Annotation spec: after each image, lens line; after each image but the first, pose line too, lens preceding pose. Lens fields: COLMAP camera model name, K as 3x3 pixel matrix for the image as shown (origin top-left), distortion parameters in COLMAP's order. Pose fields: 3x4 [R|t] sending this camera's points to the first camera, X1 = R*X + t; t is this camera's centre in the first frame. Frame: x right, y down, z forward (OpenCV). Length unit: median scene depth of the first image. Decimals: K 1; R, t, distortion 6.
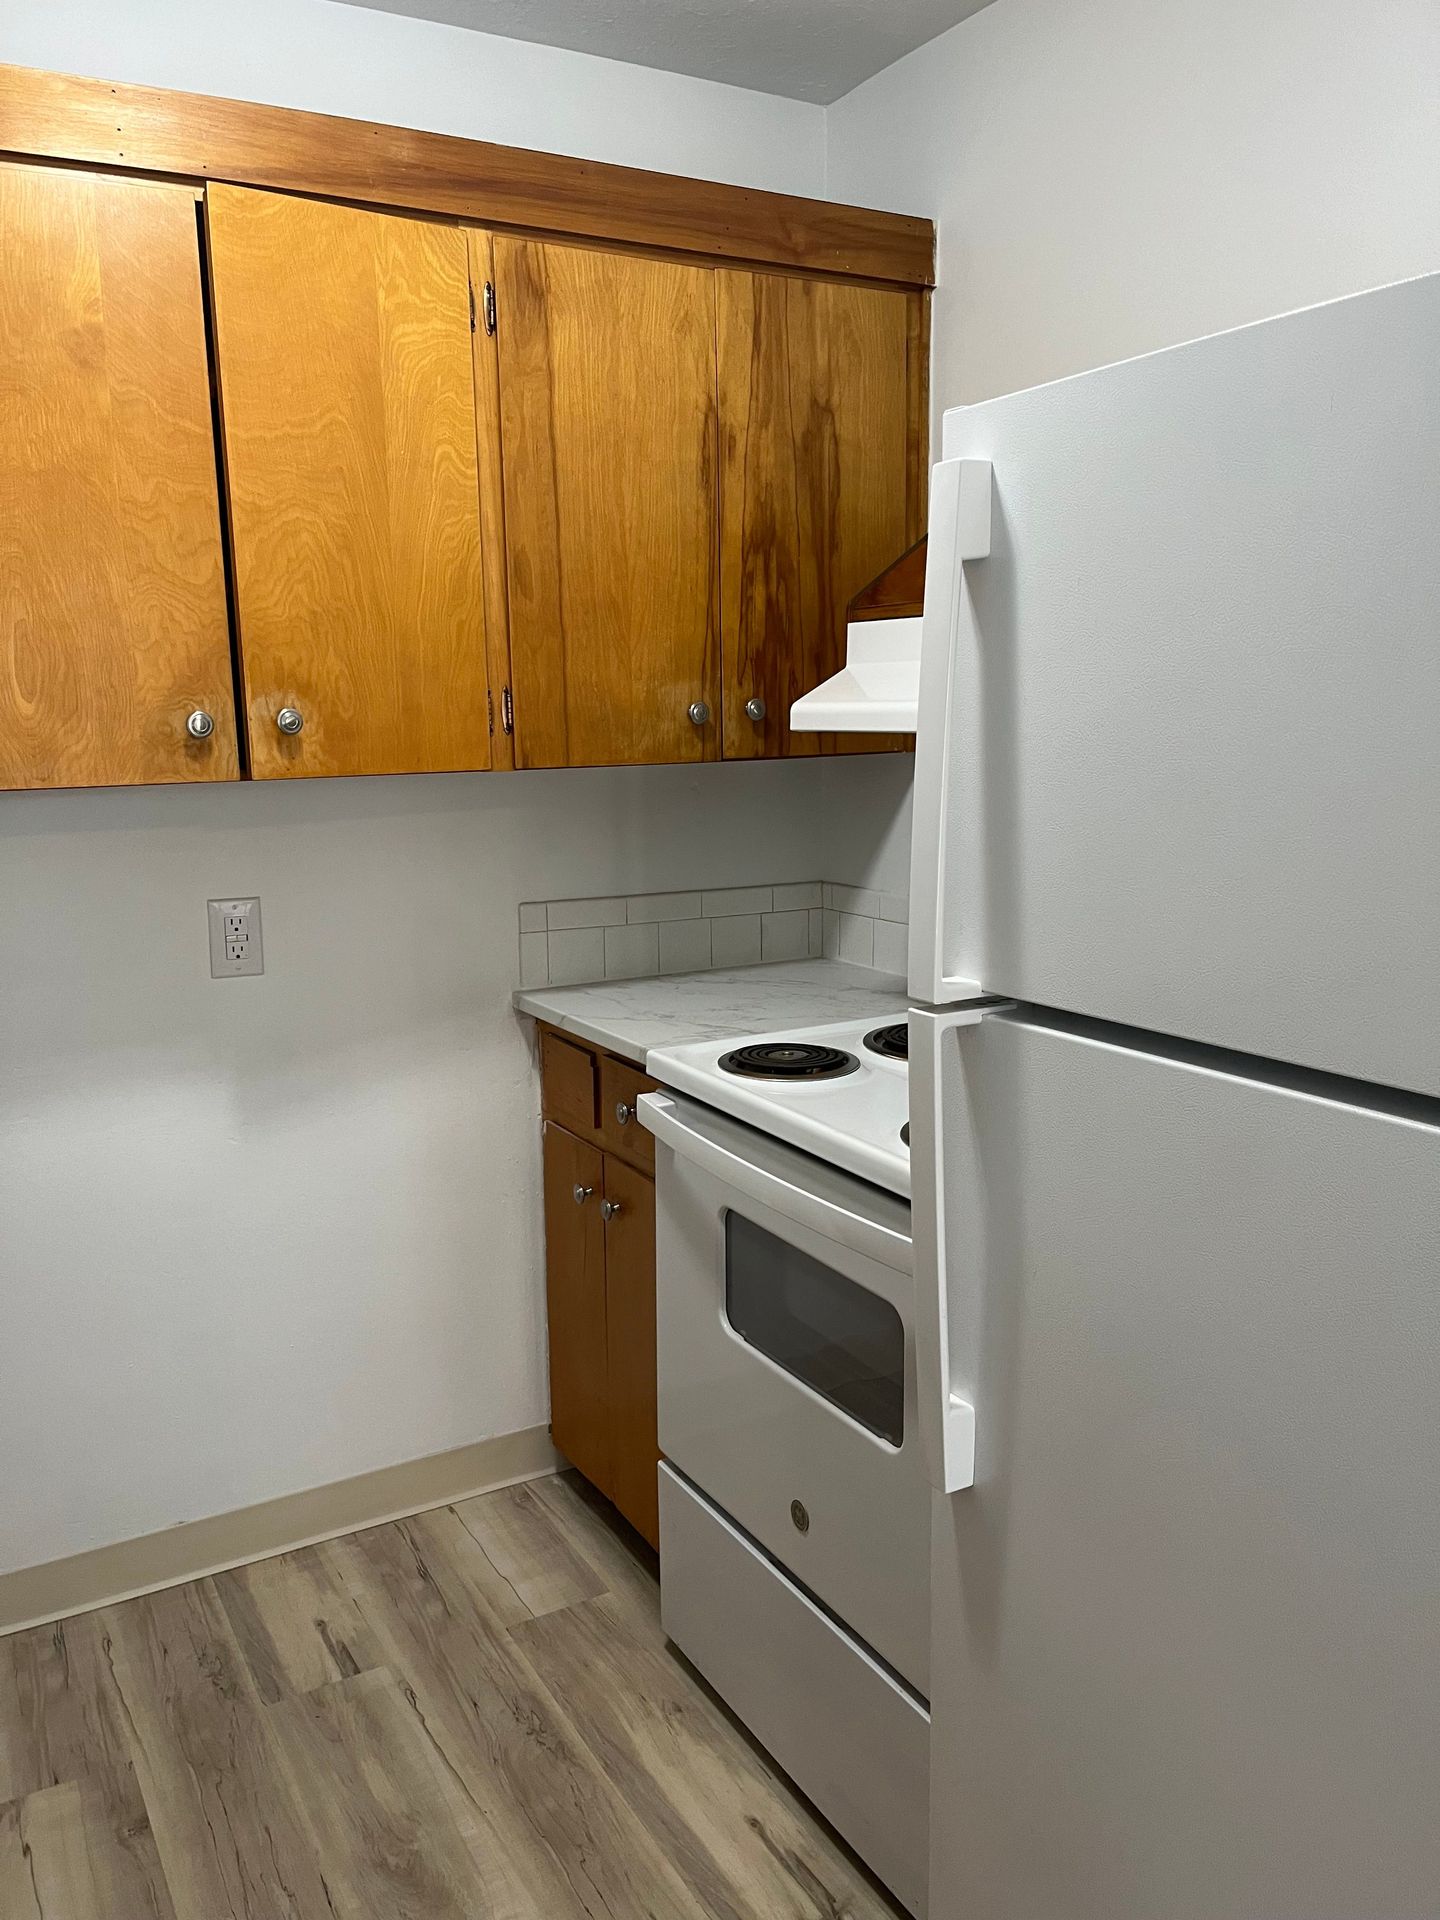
lens RADIAL K [[1480.9, 0, 719.7], [0, 1480.9, 964.9], [0, 0, 1]] dist [0.099881, -0.123219]
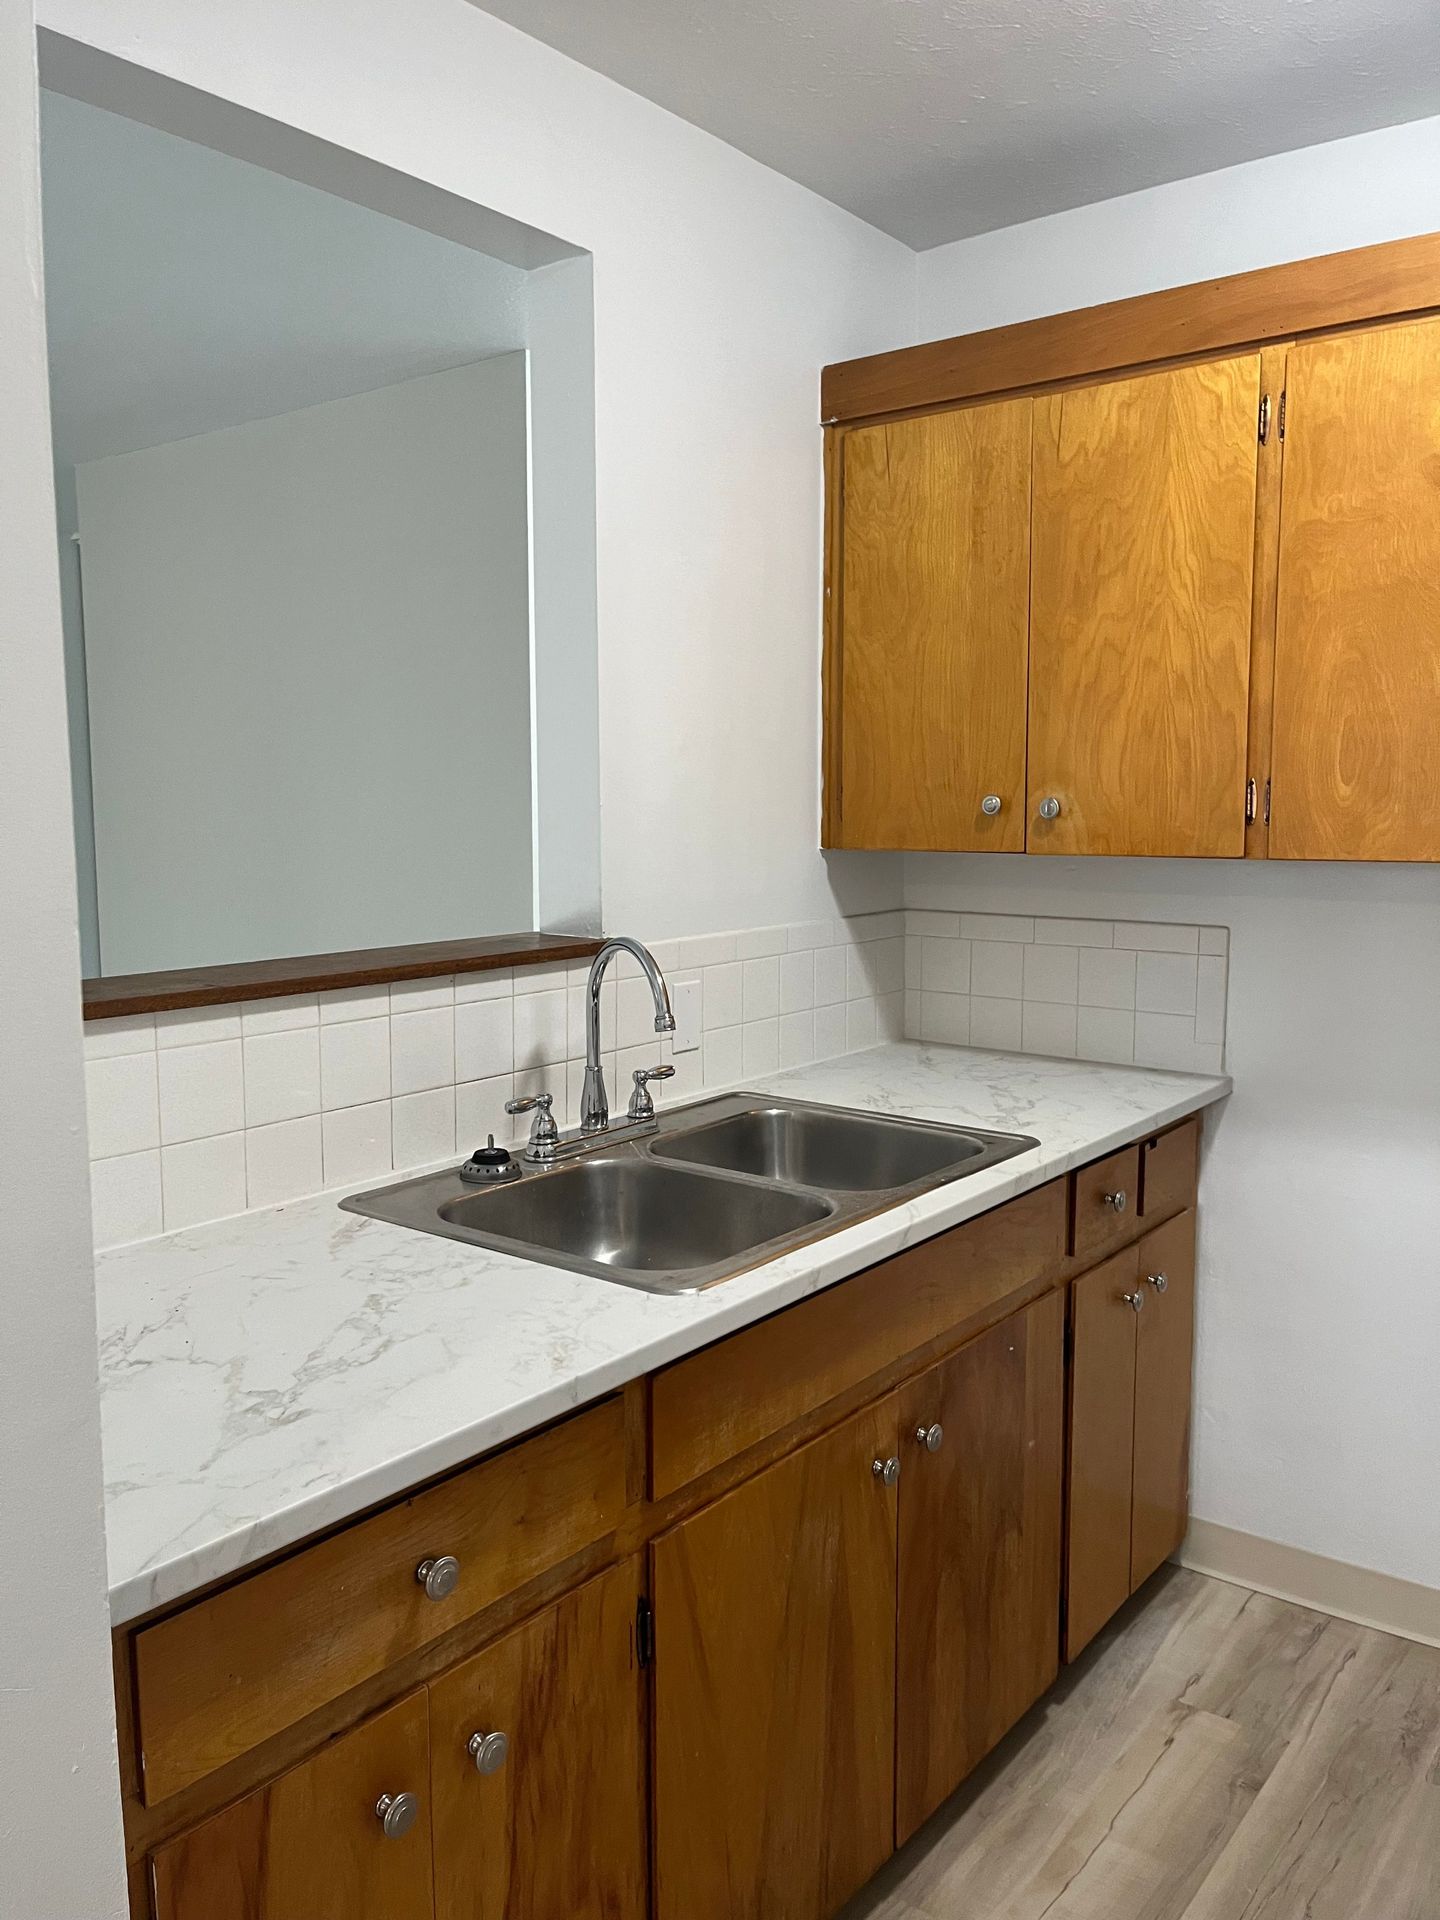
lens RADIAL K [[1480.9, 0, 719.7], [0, 1480.9, 964.9], [0, 0, 1]] dist [0.099881, -0.123219]
pose [[0.383942, 0.107347, -0.917096, 0.421098], [-0.156126, 0.986465, 0.050104, -0.022003], [0.910062, 0.123946, 0.395505, 0.124387]]
